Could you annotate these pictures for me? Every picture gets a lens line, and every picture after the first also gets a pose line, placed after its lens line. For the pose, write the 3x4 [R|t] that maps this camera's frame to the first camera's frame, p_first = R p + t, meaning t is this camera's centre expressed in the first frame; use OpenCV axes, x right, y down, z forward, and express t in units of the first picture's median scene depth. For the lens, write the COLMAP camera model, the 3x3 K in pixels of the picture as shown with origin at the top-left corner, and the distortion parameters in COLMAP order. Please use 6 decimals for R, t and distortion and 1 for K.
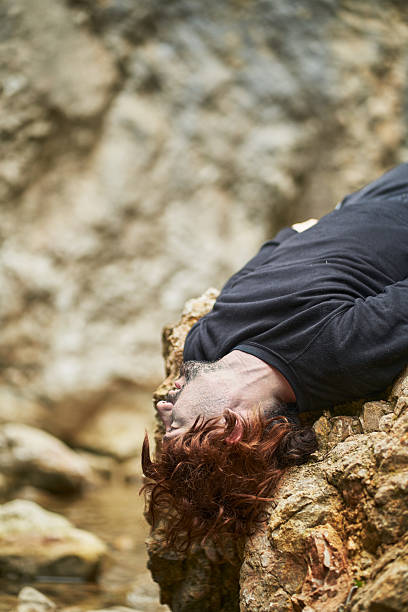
lens RADIAL K [[1508.8, 0, 203.6], [0, 1508.8, 306.9], [0, 0, 1]] dist [-0.035533, 0.000000]
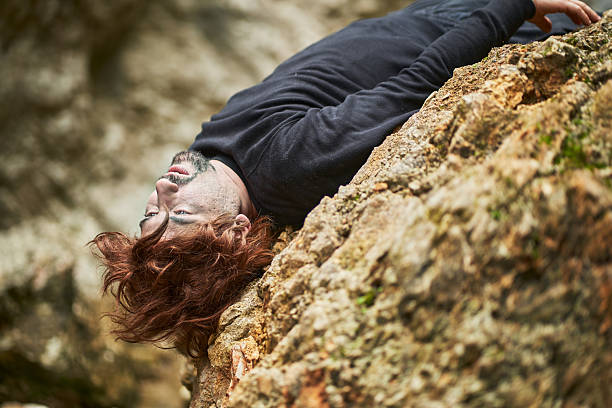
lens RADIAL K [[1508.8, 0, 306.4], [0, 1508.8, 205.0], [0, 0, 1]] dist [-0.035533, 0.000000]
pose [[0.967074, -0.031789, -0.252503, 0.347261], [0.031119, 0.999494, -0.006648, 0.064058], [0.252586, -0.001429, 0.967573, 0.067700]]
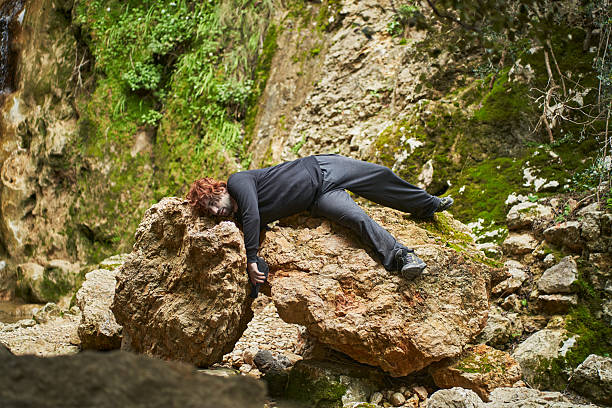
lens RADIAL K [[1508.8, 0, 302.9], [0, 1508.8, 206.2], [0, 0, 1]] dist [-0.035533, 0.000000]
pose [[0.410300, -0.050324, 0.910561, -3.021484], [-0.002826, 0.998401, 0.056452, -0.242032], [-0.911946, -0.025735, 0.409502, -0.351998]]
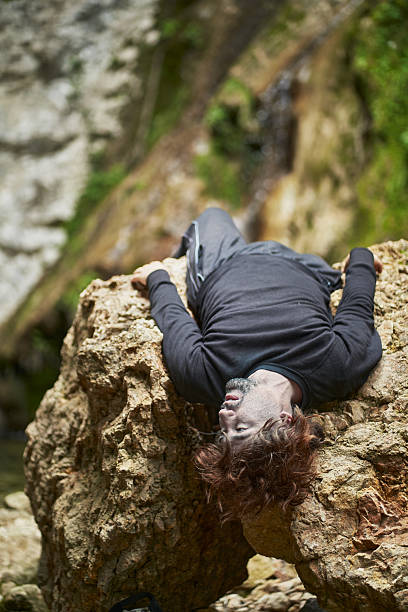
lens RADIAL K [[1508.8, 0, 202.6], [0, 1508.8, 305.7], [0, 0, 1]] dist [-0.035533, 0.000000]
pose [[0.768342, -0.015949, 0.639841, -0.928871], [0.004352, 0.999797, 0.019696, -0.058076], [-0.640025, -0.012348, 0.768255, -0.016147]]
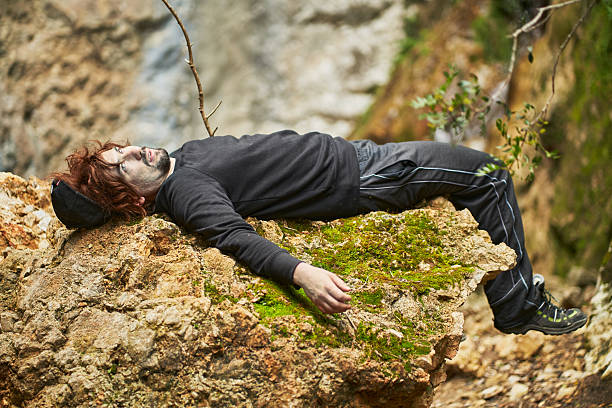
lens RADIAL K [[1508.8, 0, 305.3], [0, 1508.8, 204.7], [0, 0, 1]] dist [-0.035533, 0.000000]
pose [[0.926425, -0.063490, 0.371087, -0.184204], [0.047971, 0.997550, 0.050911, -0.120841], [-0.373410, -0.029363, 0.927201, -0.619634]]
